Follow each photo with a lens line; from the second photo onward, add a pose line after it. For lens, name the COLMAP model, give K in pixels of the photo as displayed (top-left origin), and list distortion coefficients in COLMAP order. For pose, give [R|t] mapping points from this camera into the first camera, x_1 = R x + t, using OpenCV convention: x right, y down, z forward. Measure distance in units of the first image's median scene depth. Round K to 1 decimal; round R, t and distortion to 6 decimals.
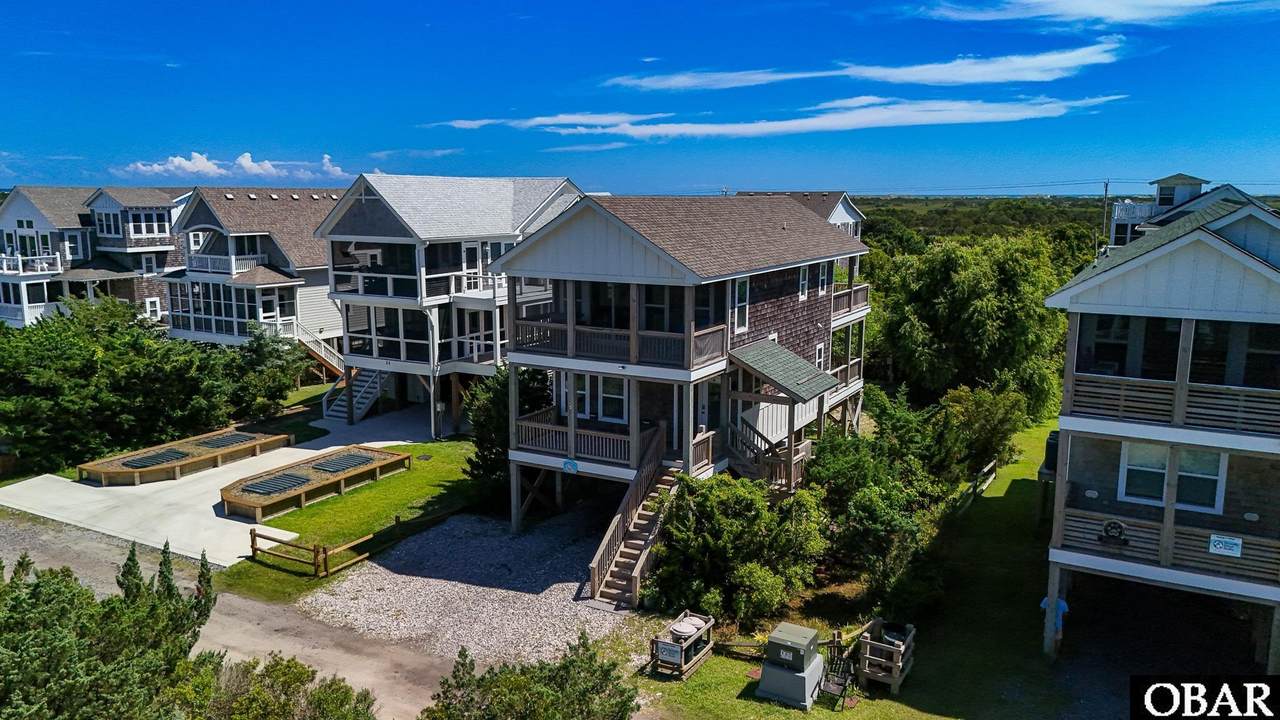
lens RADIAL K [[940.2, 0, 640.0], [0, 940.2, 360.0], [0, 0, 1]] dist [0.080901, -0.080523]
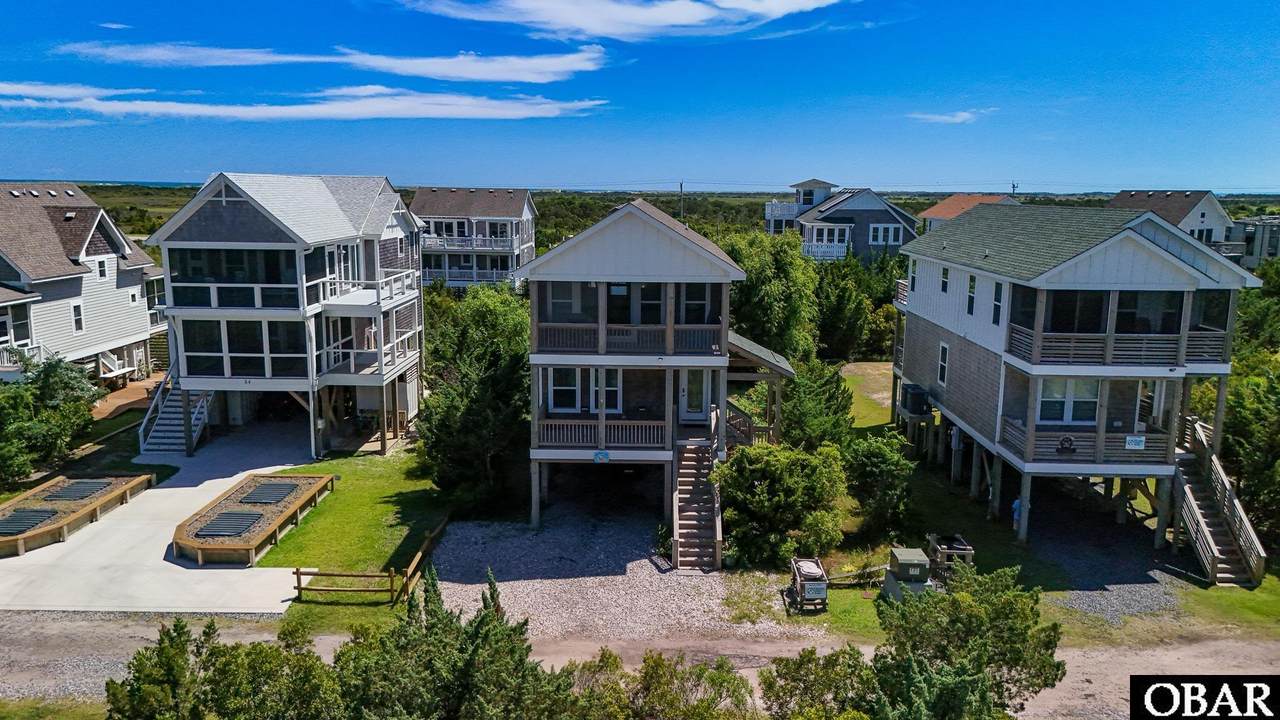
lens RADIAL K [[940.2, 0, 640.0], [0, 940.2, 360.0], [0, 0, 1]] dist [0.080901, -0.080523]
pose [[0.882091, -0.078693, 0.464459, -0.369174], [0.074365, 0.996847, 0.027663, -0.015530], [-0.465171, 0.010138, 0.885163, 0.025437]]
